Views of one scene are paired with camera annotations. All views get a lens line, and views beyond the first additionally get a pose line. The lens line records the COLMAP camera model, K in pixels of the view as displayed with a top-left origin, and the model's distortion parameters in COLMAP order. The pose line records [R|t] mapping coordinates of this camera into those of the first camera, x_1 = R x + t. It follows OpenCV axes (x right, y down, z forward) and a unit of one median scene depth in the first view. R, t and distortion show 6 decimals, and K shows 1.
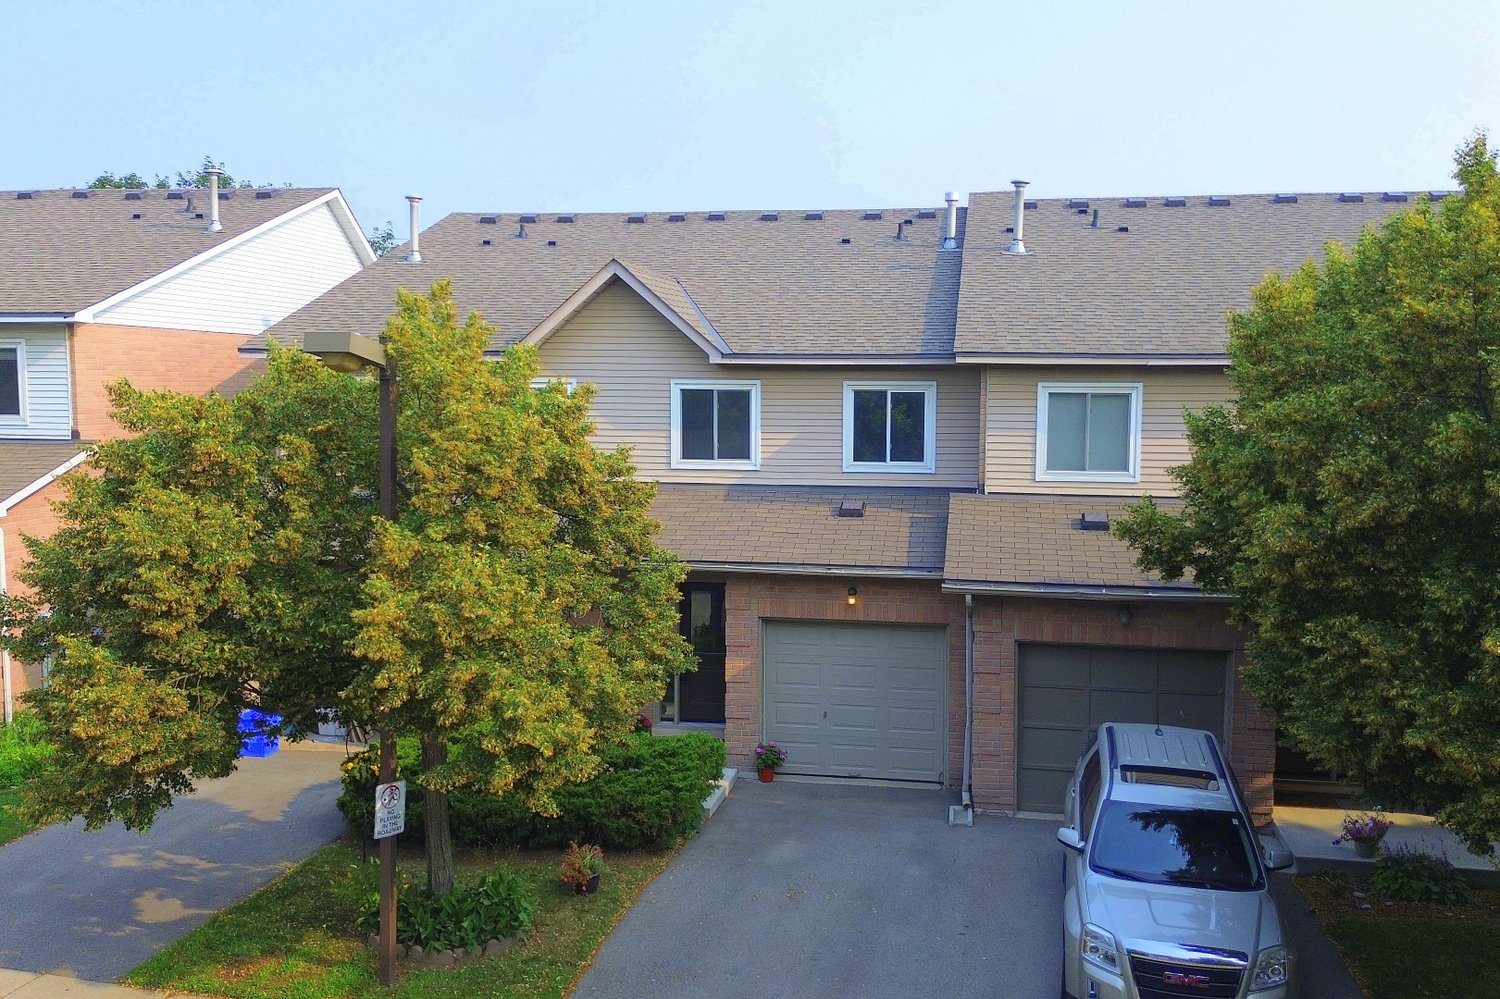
lens RADIAL K [[1214.5, 0, 801.0], [0, 1214.5, 499.0], [0, 0, 1]] dist [0.055448, -0.001285]
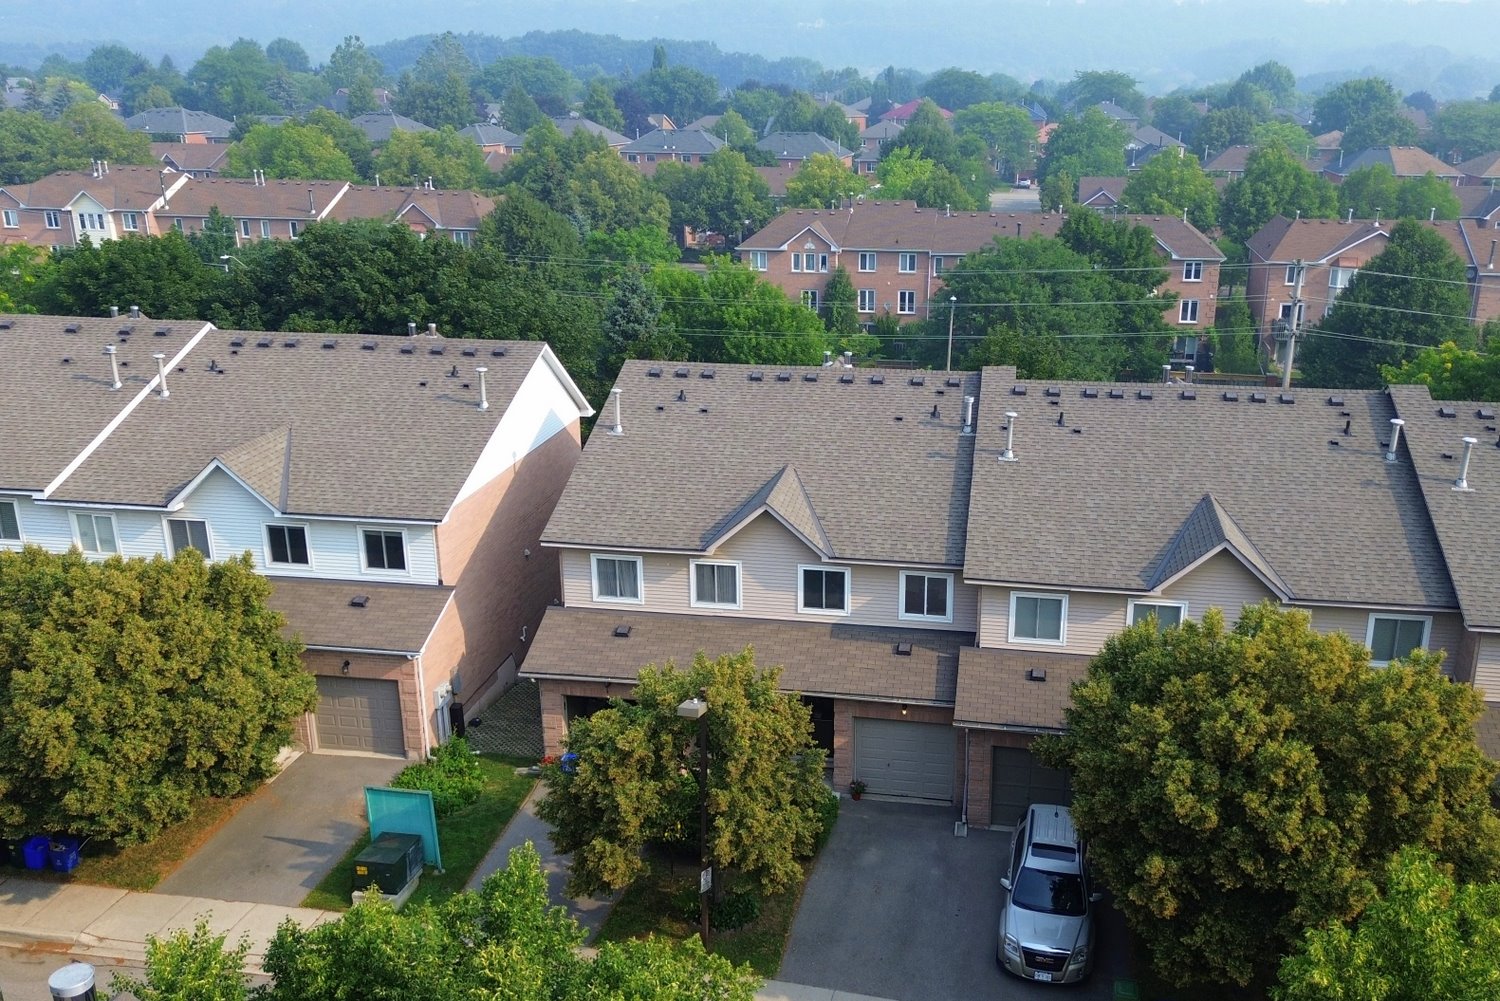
lens RADIAL K [[1161.1, 0, 838.6], [0, 1161.1, 529.7], [0, 0, 1]] dist [0.054772, 0.000940]
pose [[0.999999, -0.000402, 0.001496, -0.057820], [0.000079, 0.977697, 0.210018, -0.536360], [-0.001547, -0.210018, 0.977696, -0.631004]]
